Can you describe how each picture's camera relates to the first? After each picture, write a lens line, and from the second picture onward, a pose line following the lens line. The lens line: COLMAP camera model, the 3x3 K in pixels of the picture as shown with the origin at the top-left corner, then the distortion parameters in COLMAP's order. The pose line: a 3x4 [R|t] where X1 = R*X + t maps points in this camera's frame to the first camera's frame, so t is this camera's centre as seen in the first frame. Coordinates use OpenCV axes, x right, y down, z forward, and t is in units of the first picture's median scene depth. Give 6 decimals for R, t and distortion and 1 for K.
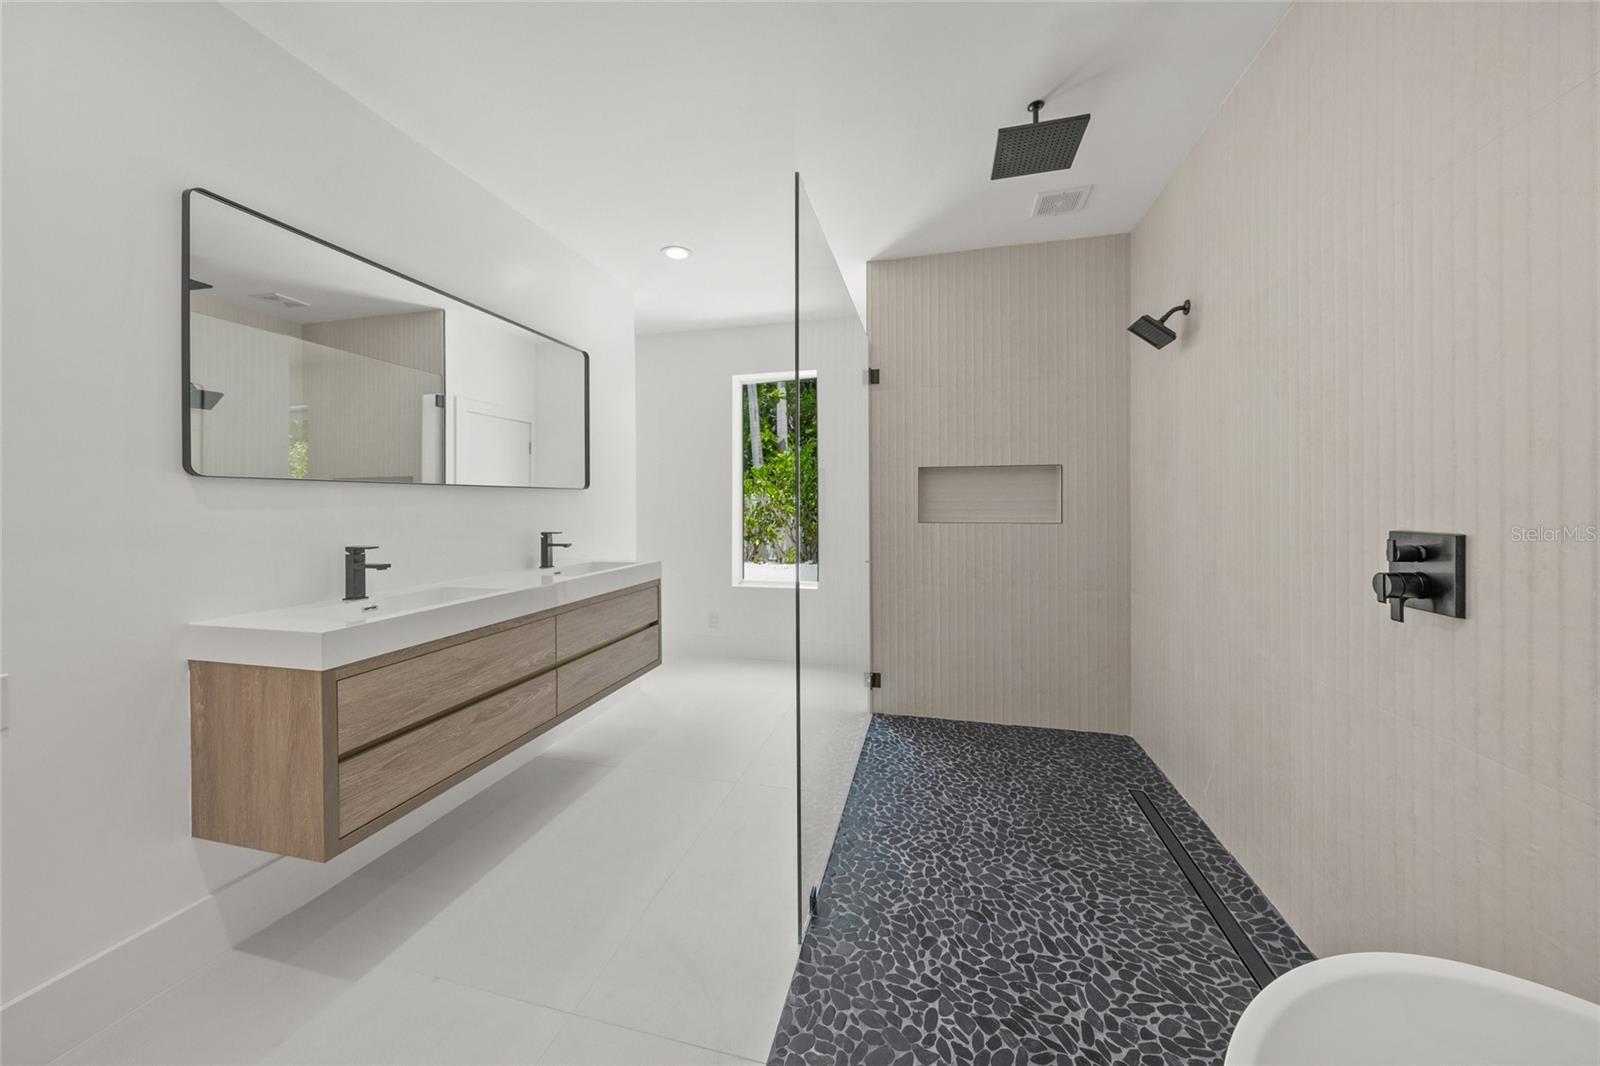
lens RADIAL K [[541.7, 0, 800.1], [0, 541.7, 527.1], [0, 0, 1]] dist [-0.000421, -0.000064]
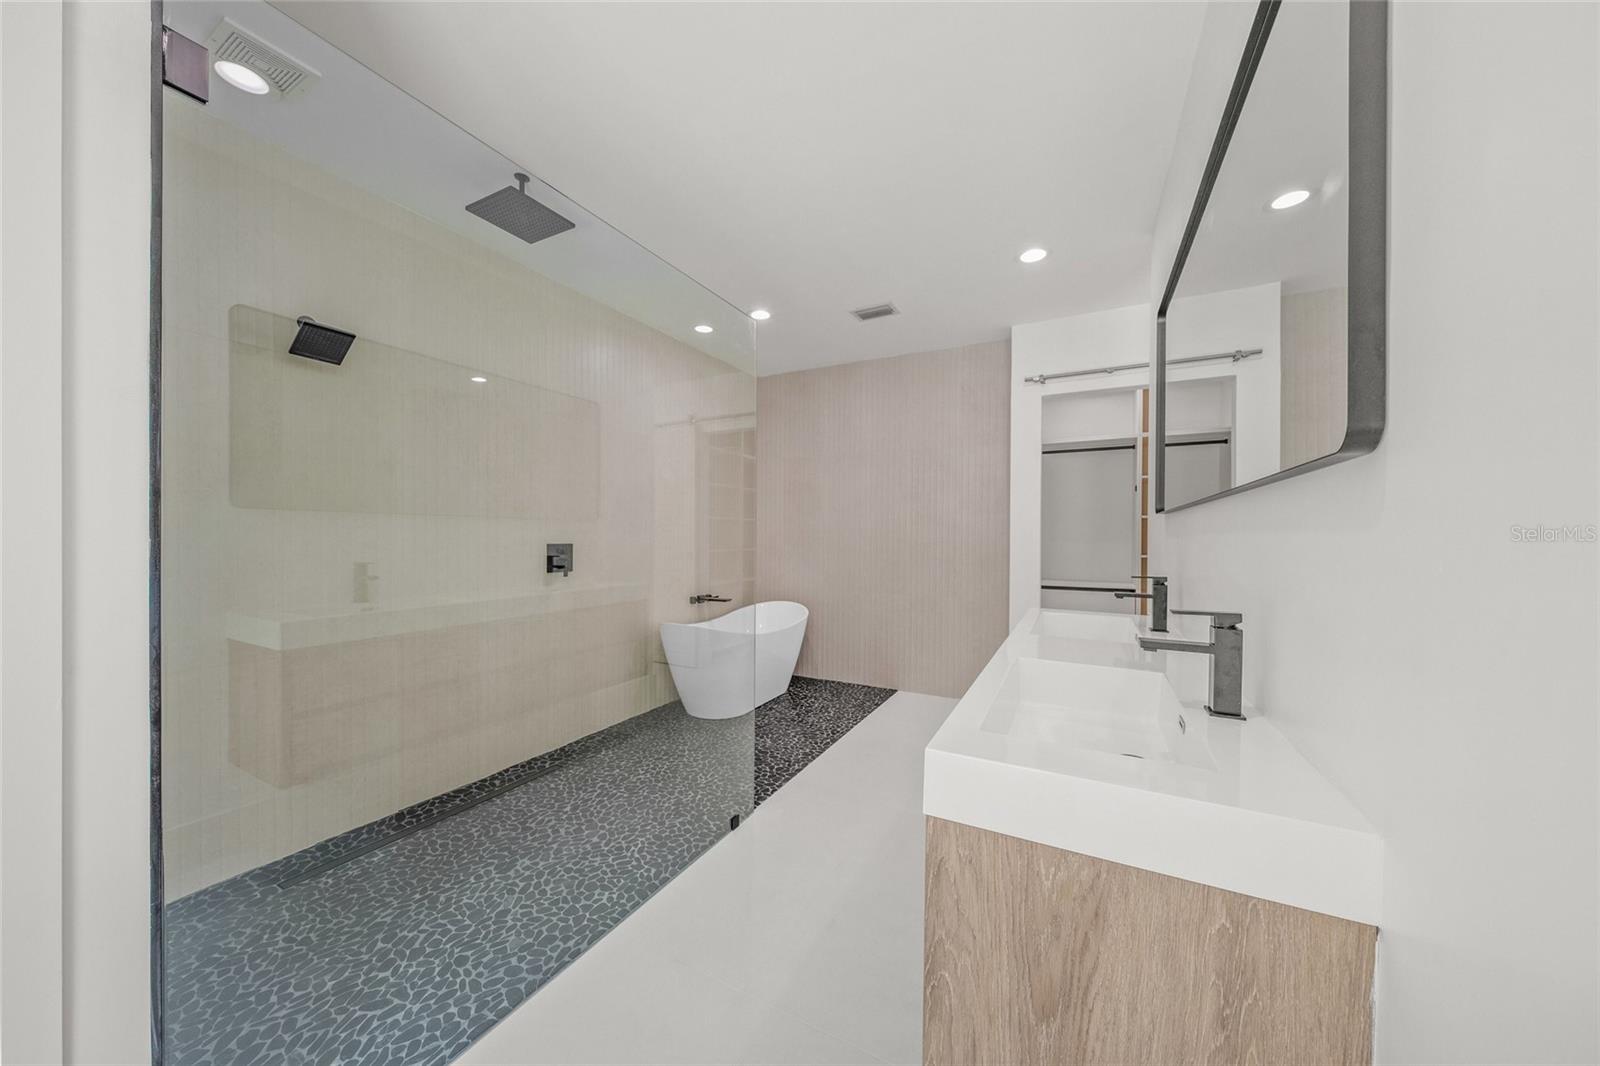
lens RADIAL K [[541.7, 0, 800.1], [0, 541.7, 527.1], [0, 0, 1]] dist [-0.000421, -0.000064]
pose [[-0.970447, 0.000014, 0.241313, -0.423782], [0.006683, 0.999618, 0.026814, -0.085752], [-0.241221, 0.027635, -0.970077, 2.048611]]
